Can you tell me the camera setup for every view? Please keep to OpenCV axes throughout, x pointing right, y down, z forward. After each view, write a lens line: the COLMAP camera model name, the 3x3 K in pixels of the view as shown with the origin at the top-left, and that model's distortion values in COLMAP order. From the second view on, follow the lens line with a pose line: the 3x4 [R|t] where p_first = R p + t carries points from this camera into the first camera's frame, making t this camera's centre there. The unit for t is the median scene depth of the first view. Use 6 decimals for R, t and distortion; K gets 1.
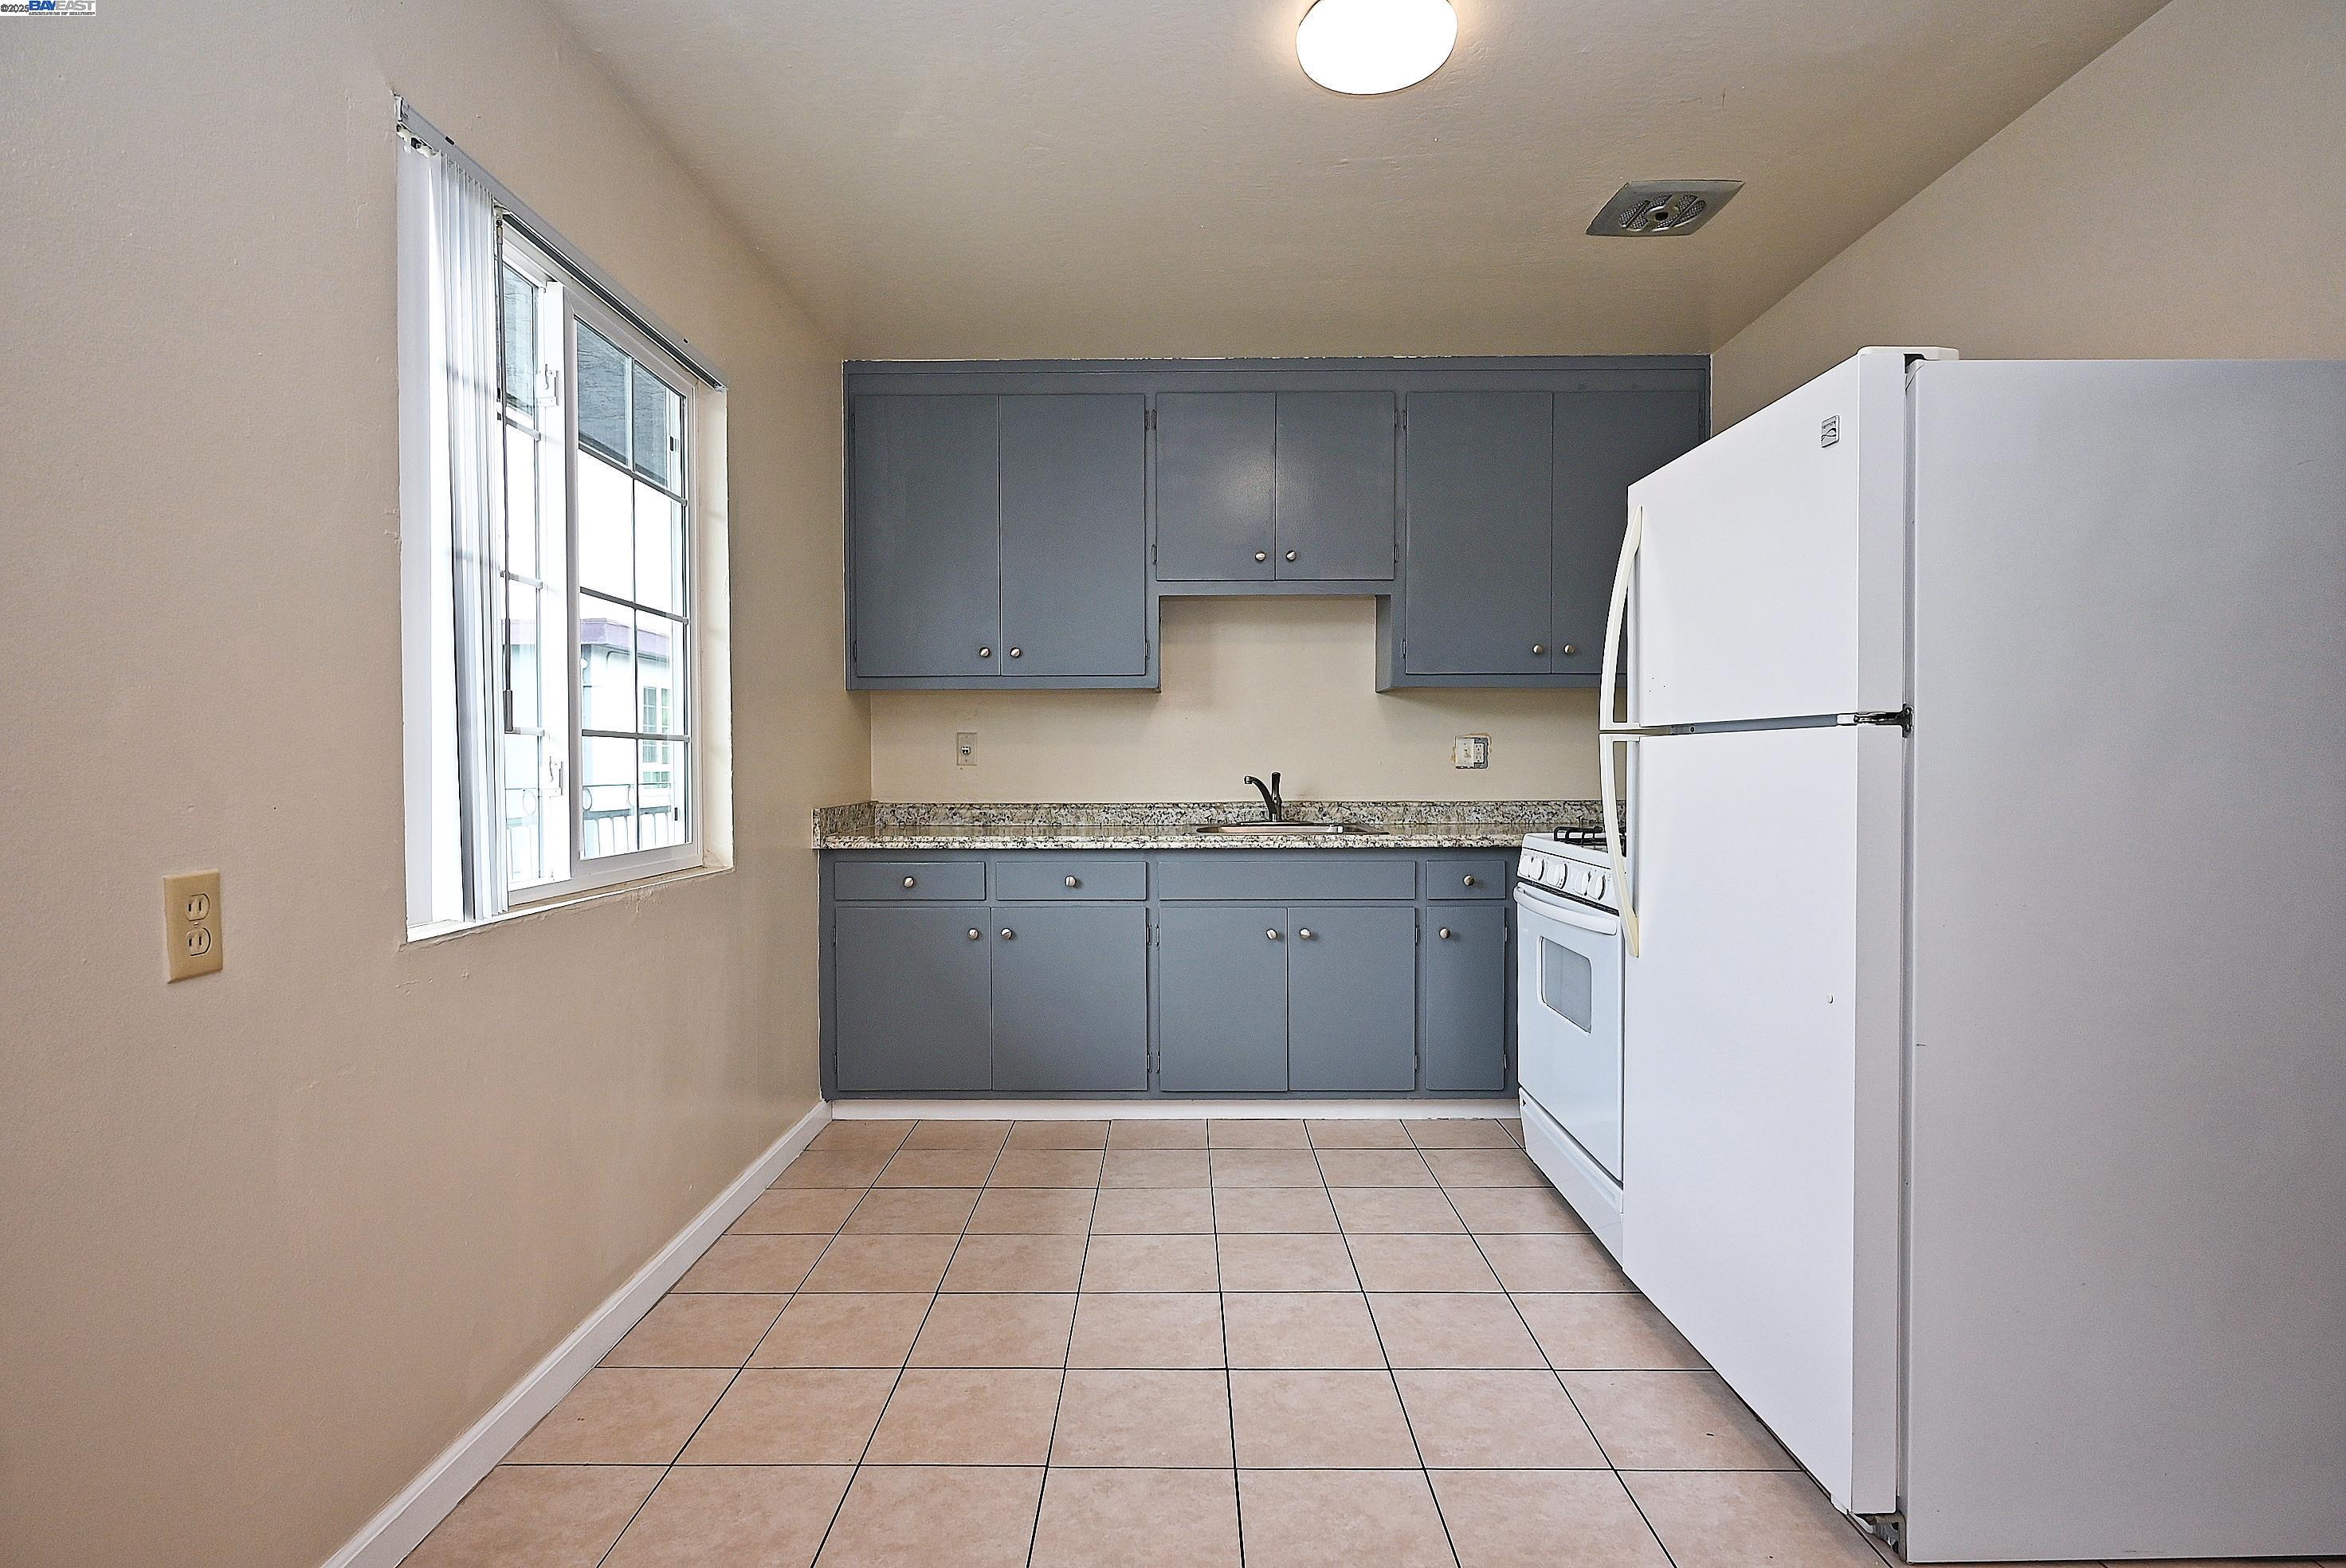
lens RADIAL K [[1172.1, 0, 1164.9], [0, 1172.1, 780.9], [0, 0, 1]] dist [-0.001395, 0.001613]
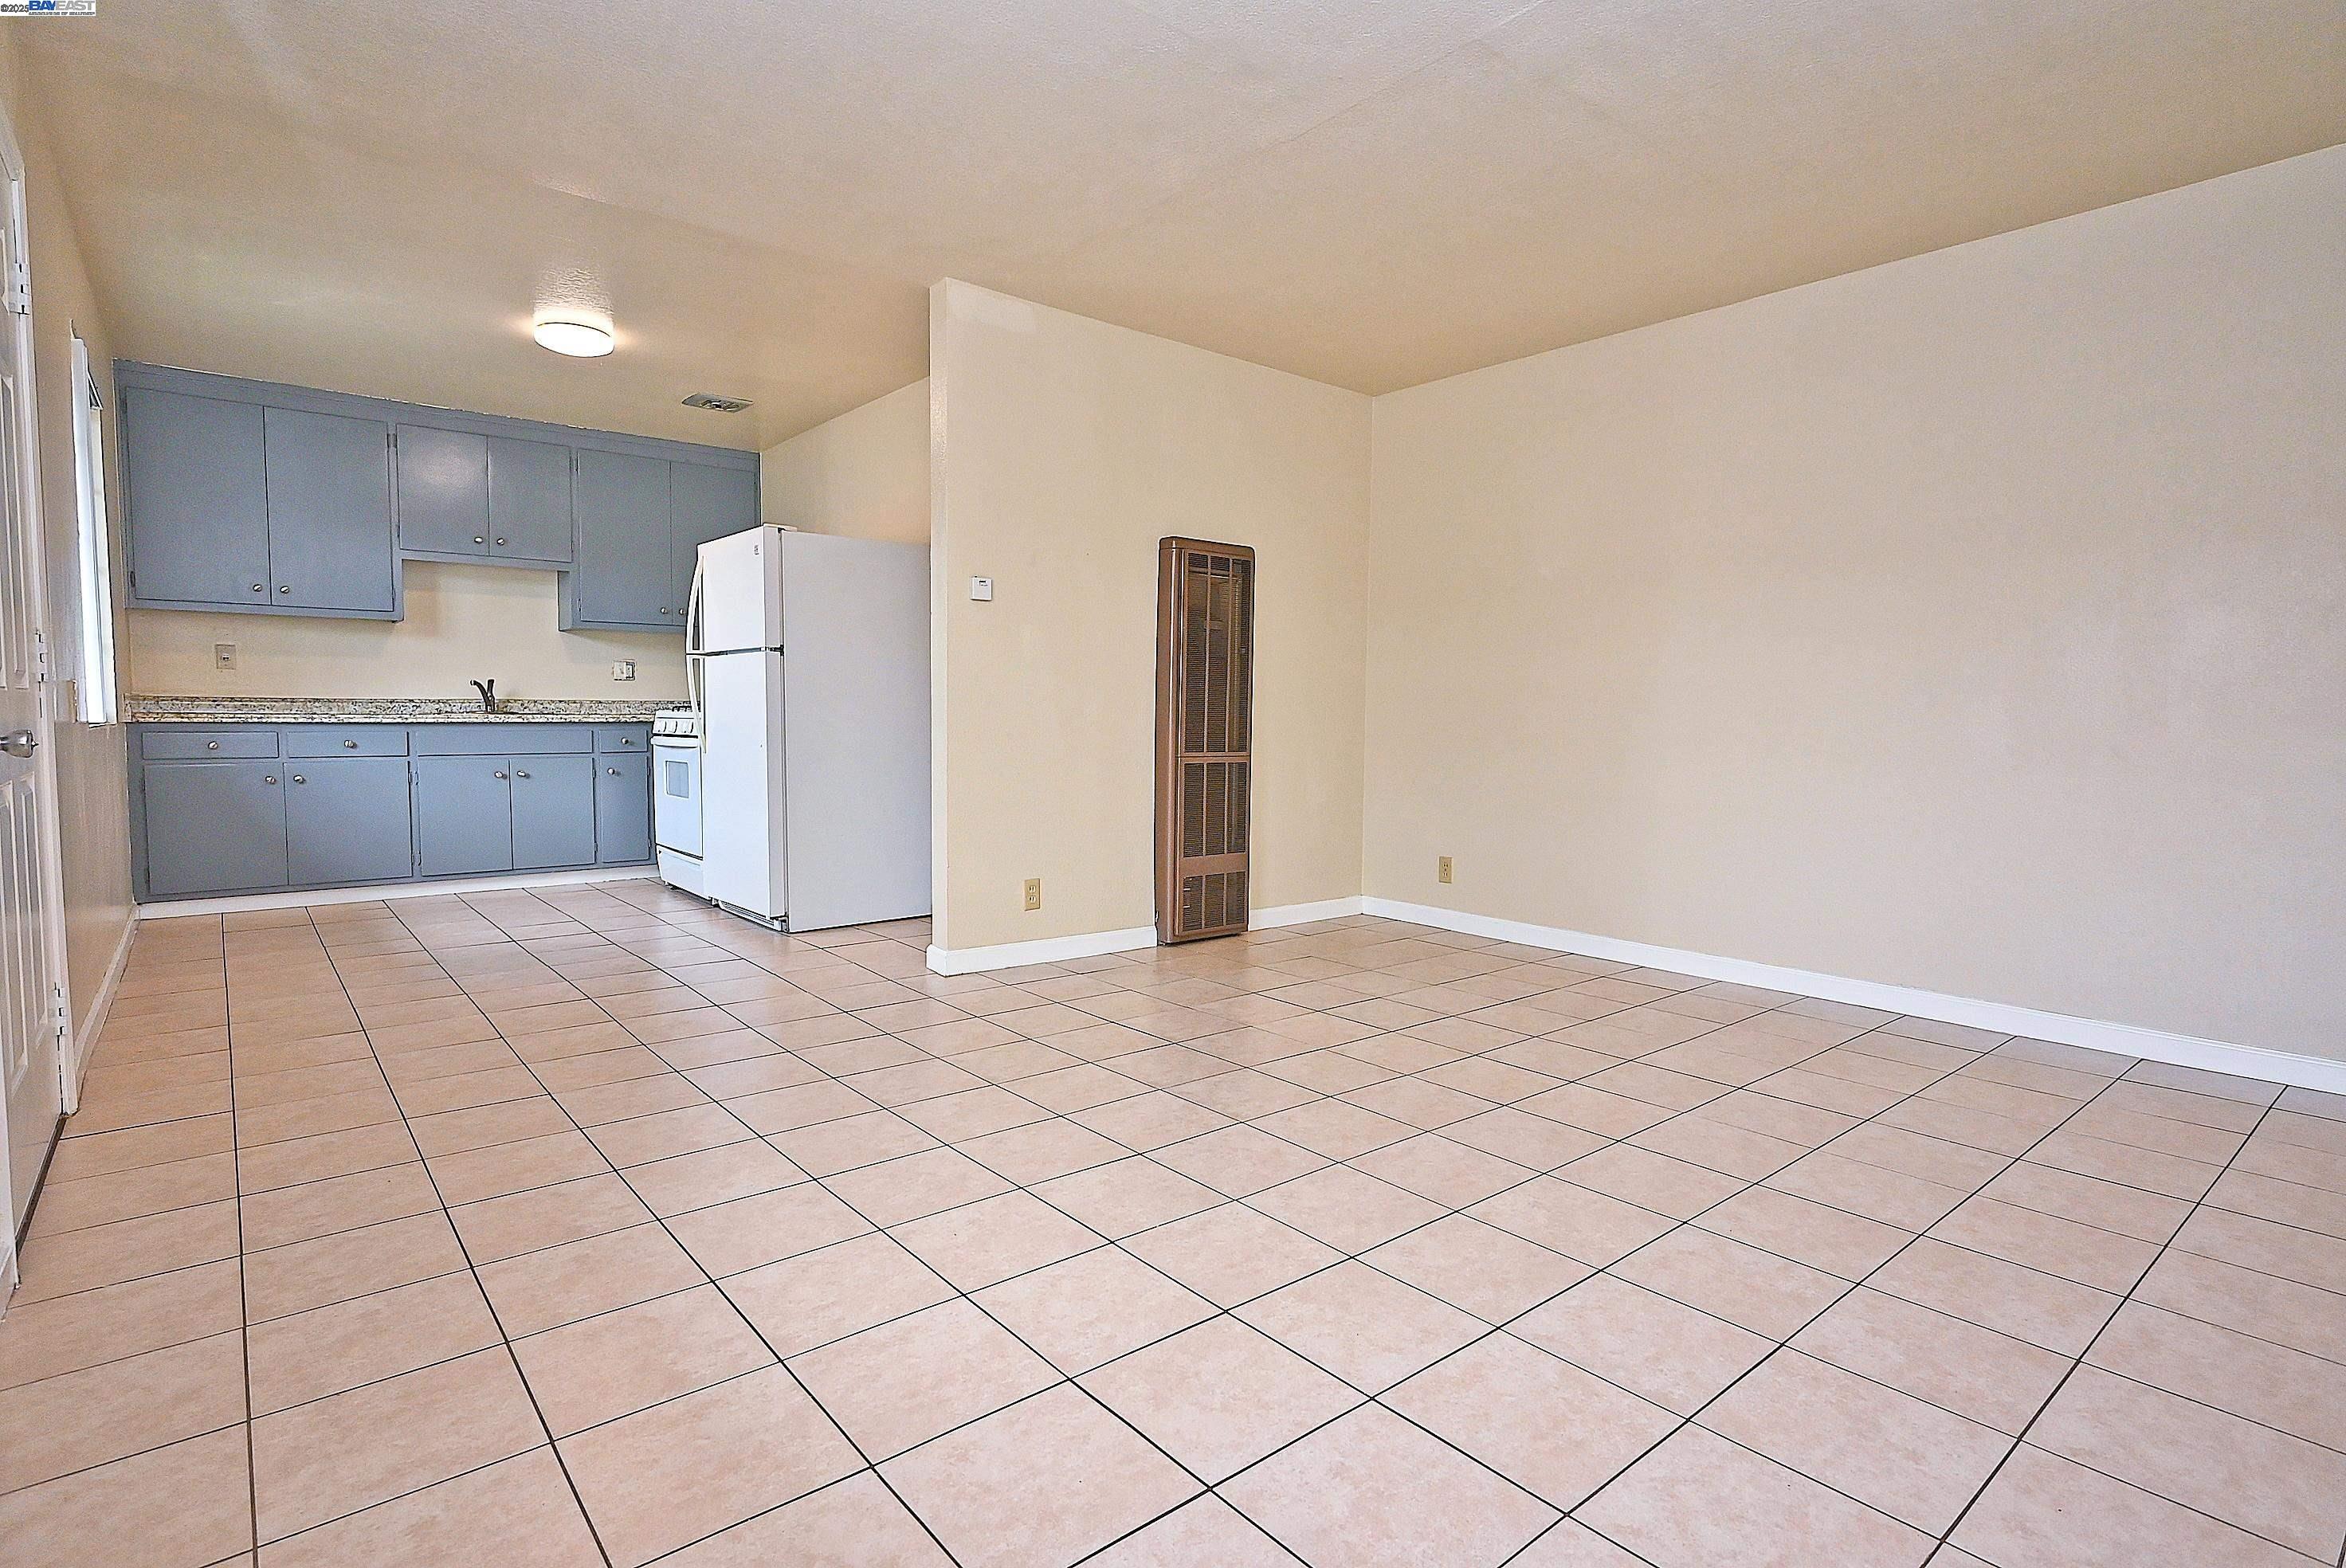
lens RADIAL K [[1172.1, 0, 1164.4], [0, 1172.1, 791.1], [0, 0, 1]] dist [-0.001395, 0.001613]
pose [[0.770813, -0.032213, 0.636247, -0.232544], [-0.000585, 0.998685, 0.051272, 0.067215], [-0.637062, -0.039893, 0.769780, -0.852554]]
